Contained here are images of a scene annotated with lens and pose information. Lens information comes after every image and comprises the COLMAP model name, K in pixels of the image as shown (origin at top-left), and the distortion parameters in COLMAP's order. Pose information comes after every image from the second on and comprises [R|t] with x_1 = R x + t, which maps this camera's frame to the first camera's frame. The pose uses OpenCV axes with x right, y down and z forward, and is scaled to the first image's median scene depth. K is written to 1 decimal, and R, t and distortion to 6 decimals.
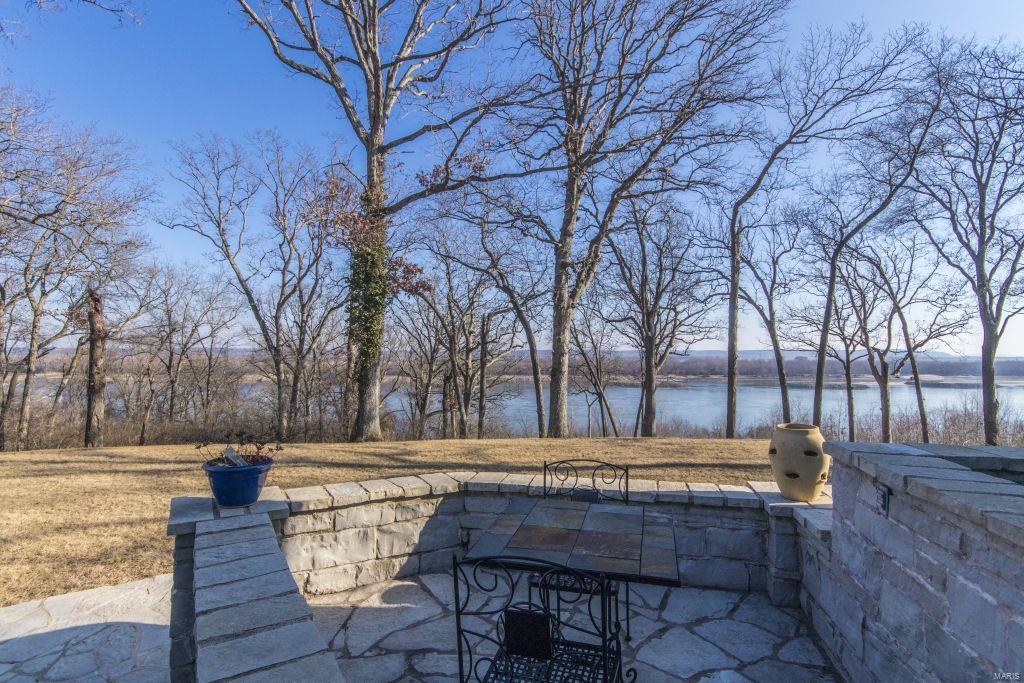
lens RADIAL K [[527.6, 0, 508.0], [0, 527.6, 342.6], [0, 0, 1]] dist [0.002683, -0.000840]
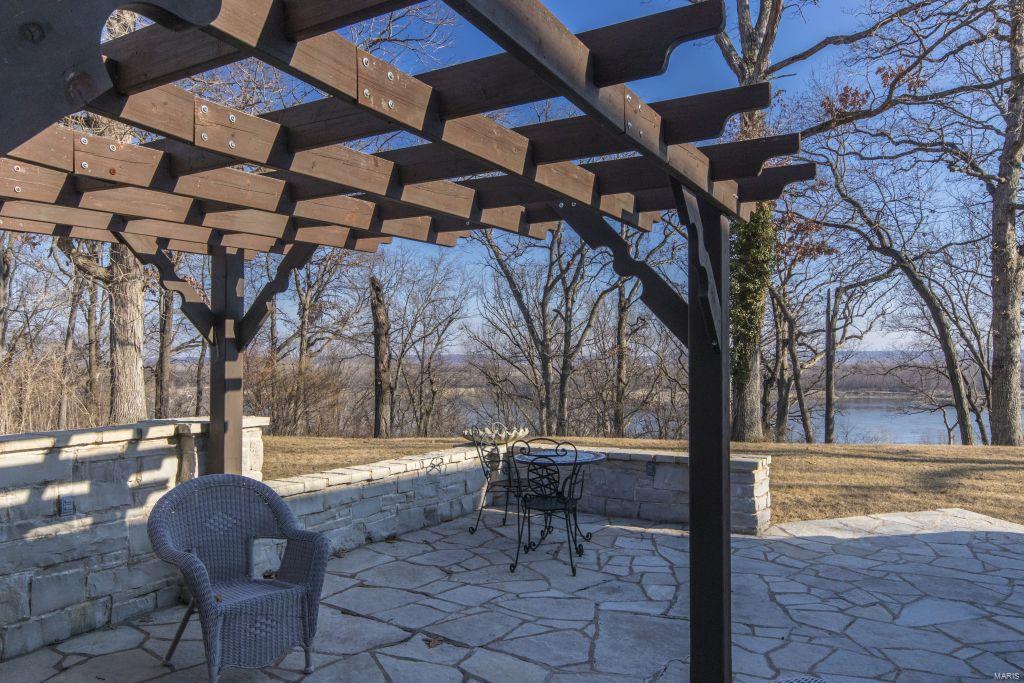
lens RADIAL K [[739.0, 0, 512.0], [0, 739.0, 341.5], [0, 0, 1]] dist [0.000952, 0.004661]
pose [[0.947599, -0.017635, -0.318975, -0.136781], [0.016779, 0.999844, -0.005434, 0.014717], [0.319021, -0.000203, 0.947748, -0.085744]]
